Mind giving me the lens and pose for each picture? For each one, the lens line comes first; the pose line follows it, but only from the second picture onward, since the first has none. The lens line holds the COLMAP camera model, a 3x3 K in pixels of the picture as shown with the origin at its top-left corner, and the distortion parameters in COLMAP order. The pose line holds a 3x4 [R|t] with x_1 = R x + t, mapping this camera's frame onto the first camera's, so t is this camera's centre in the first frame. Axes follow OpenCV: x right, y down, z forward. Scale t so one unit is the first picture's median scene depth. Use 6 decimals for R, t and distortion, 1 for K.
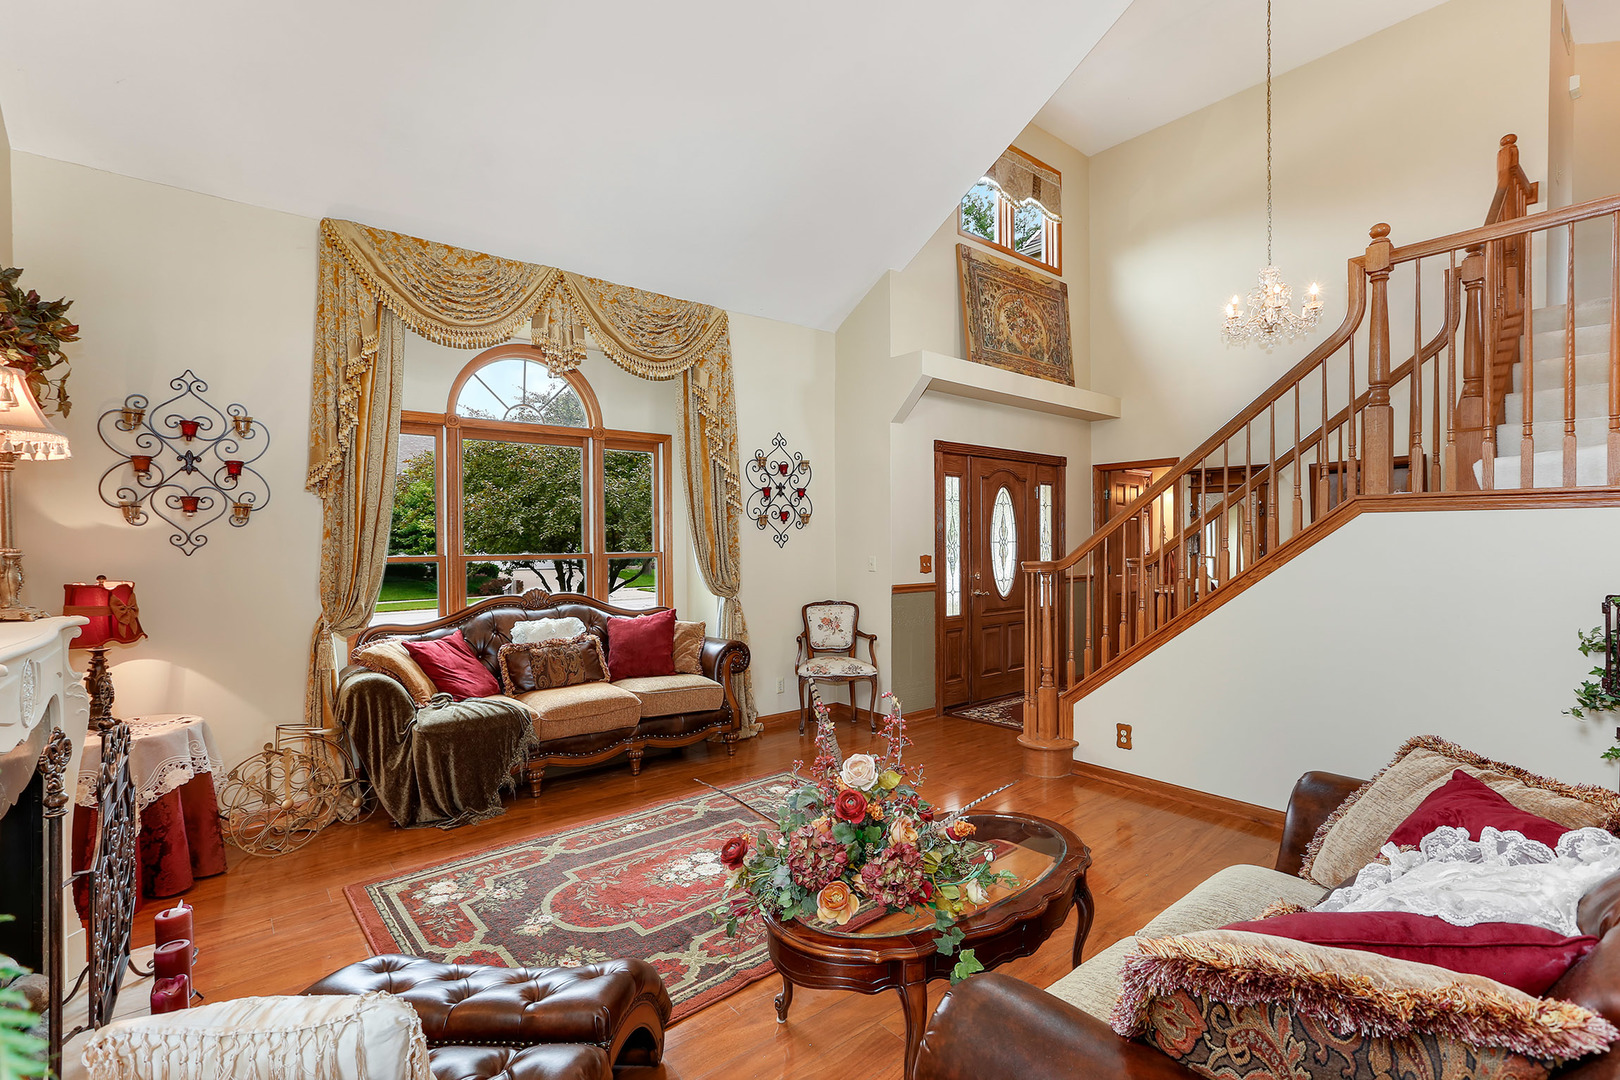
lens RADIAL K [[751.7, 0, 812.0], [0, 751.7, 541.3], [0, 0, 1]] dist [0.003042, 0.003030]
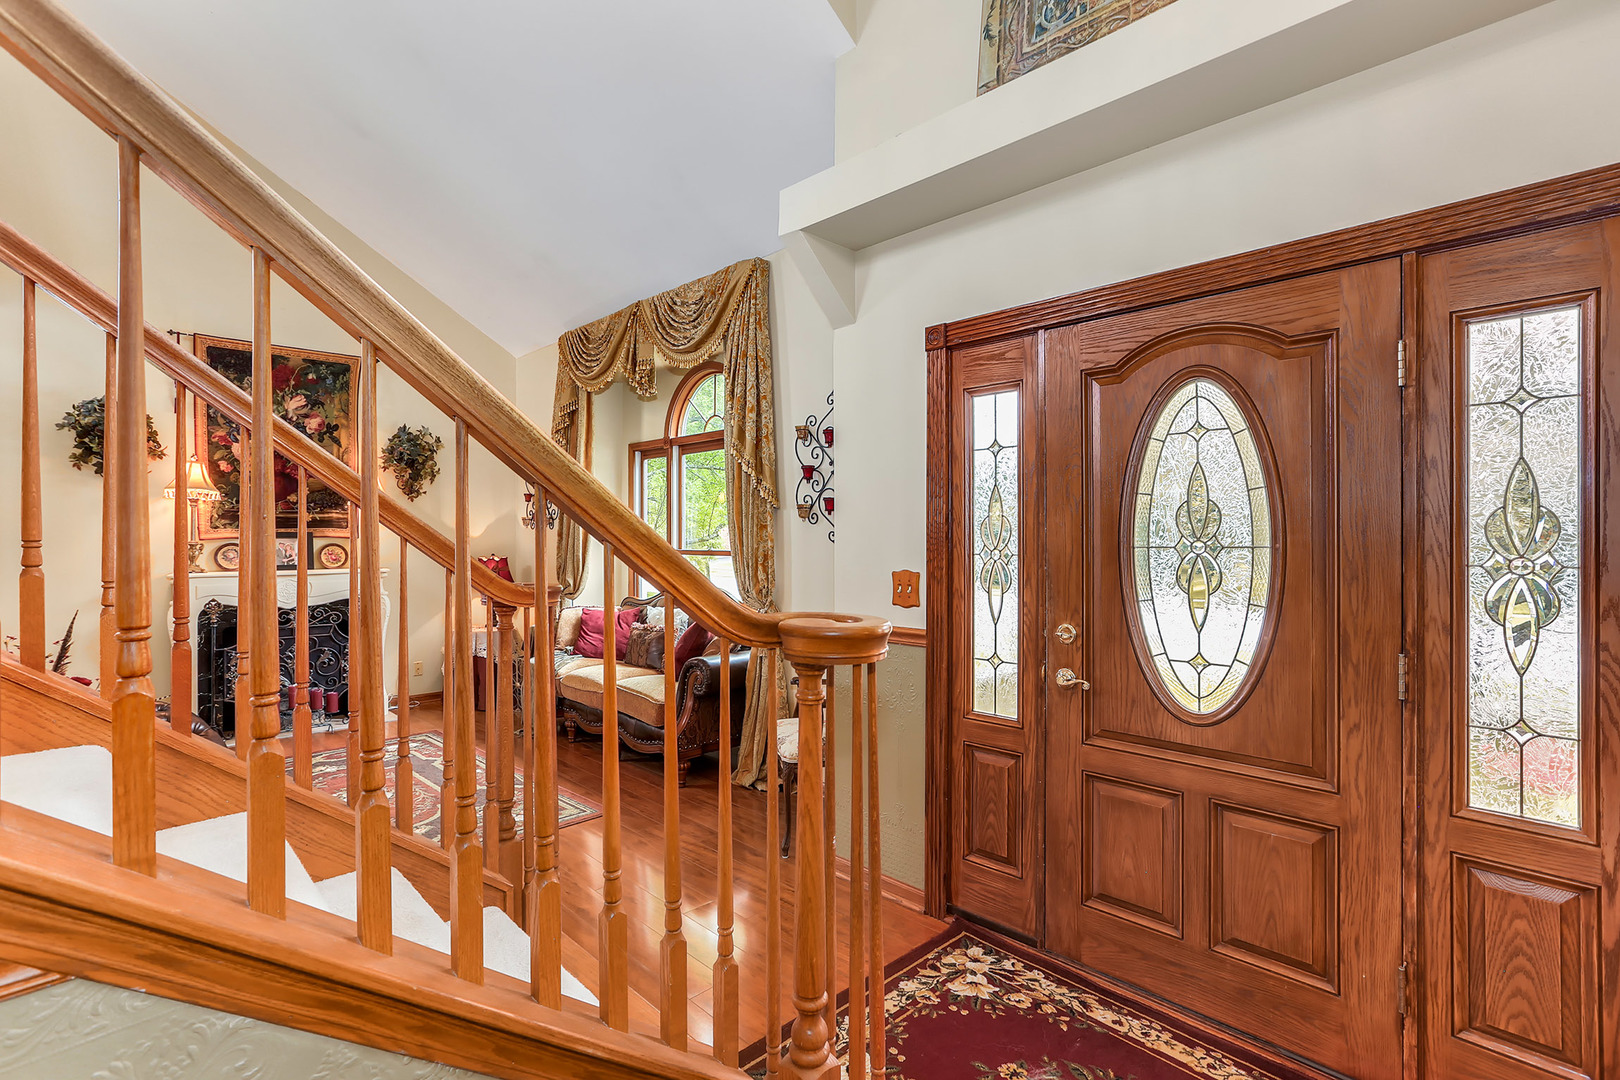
lens RADIAL K [[751.7, 0, 810.4], [0, 751.7, 538.4], [0, 0, 1]] dist [0.003042, 0.003030]
pose [[0.060454, 0.009891, -0.998122, 0.616585], [0.005288, 0.999934, 0.010229, -0.007855], [0.998157, -0.005897, 0.060398, 0.873401]]
